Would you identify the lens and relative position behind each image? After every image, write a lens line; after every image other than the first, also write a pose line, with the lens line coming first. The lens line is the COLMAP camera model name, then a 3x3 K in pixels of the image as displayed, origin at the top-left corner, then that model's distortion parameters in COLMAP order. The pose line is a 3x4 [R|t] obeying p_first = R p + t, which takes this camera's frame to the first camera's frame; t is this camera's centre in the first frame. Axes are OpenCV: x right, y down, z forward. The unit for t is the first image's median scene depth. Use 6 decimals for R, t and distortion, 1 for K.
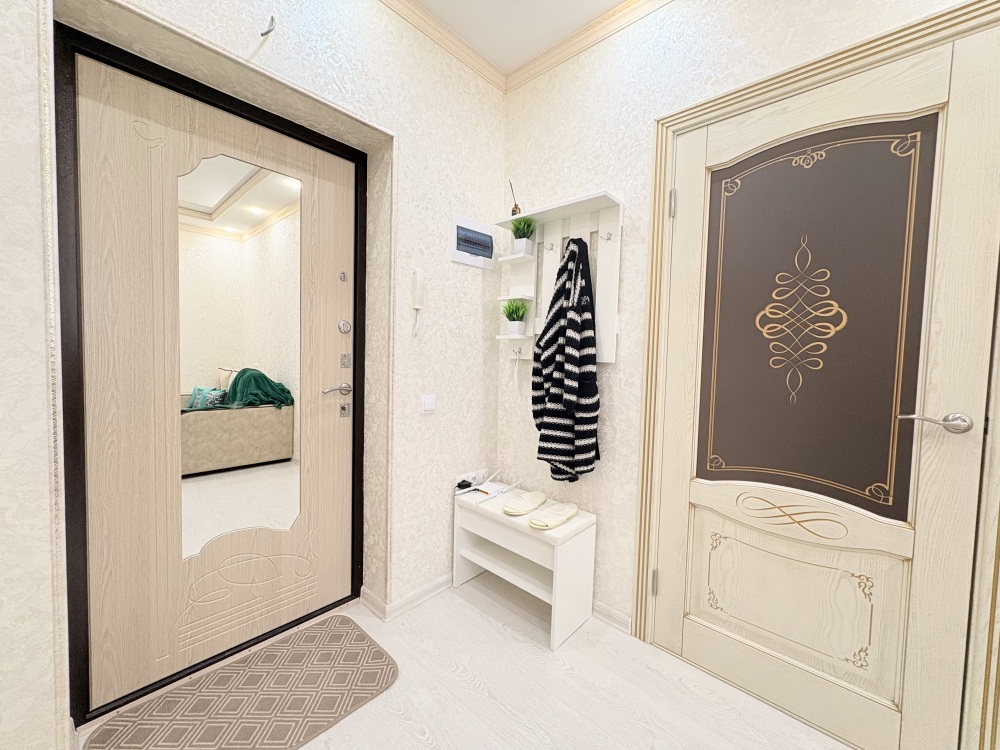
lens RADIAL K [[400.4, 0, 500.0], [0, 400.4, 375.0], [0, 0, 1]] dist [-0.001331, 0.000934]
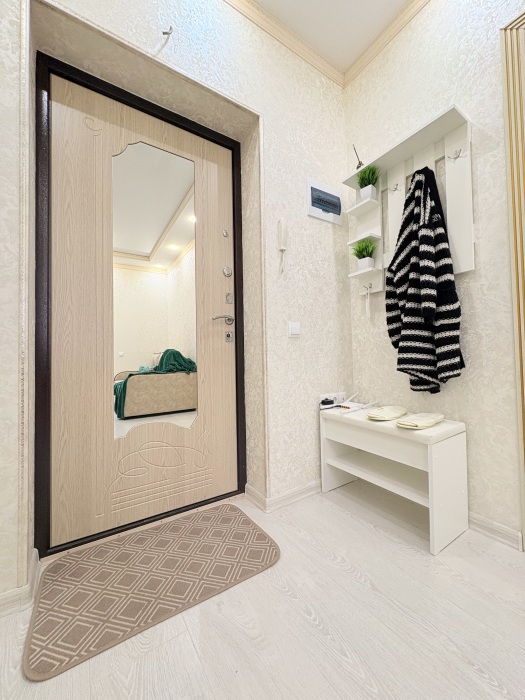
lens RADIAL K [[280.3, 0, 262.5], [0, 280.3, 350.0], [0, 0, 1]] dist [-0.001331, 0.000934]
pose [[0.966568, -0.052595, -0.250957, -0.067039], [0.033589, 0.996275, -0.079428, 0.207773], [0.254200, 0.068343, 0.964734, 0.179174]]
